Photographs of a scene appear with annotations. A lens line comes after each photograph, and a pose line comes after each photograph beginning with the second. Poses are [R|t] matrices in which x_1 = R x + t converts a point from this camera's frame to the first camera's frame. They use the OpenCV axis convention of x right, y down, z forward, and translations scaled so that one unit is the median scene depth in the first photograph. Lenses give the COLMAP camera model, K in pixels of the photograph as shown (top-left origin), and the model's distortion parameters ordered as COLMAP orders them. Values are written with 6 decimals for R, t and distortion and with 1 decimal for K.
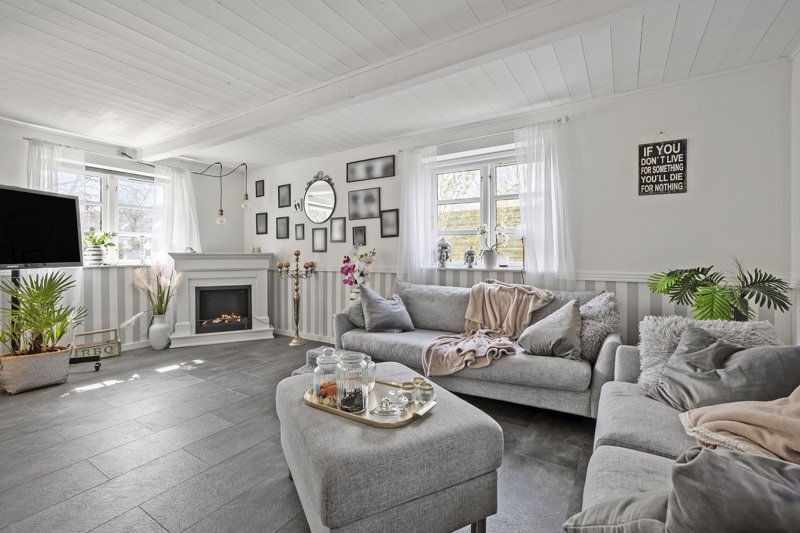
lens RADIAL K [[361.0, 0, 399.3], [0, 361.0, 252.1], [0, 0, 1]] dist [0.000523, 0.000478]
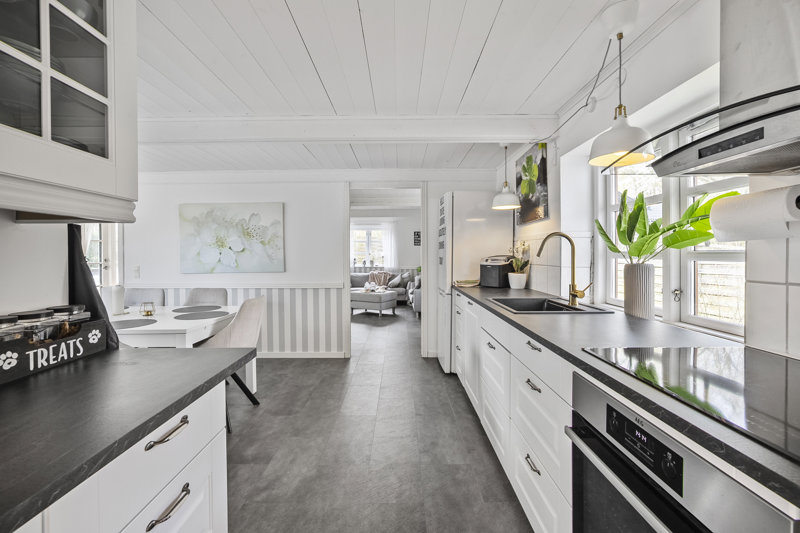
lens RADIAL K [[338.8, 0, 401.8], [0, 338.8, 255.6], [0, 0, 1]] dist [-0.001114, 0.000039]
pose [[0.843546, -0.007705, 0.537002, -0.991000], [0.000581, 0.999910, 0.013435, -0.077529], [-0.537057, -0.011021, 0.843474, -1.408810]]
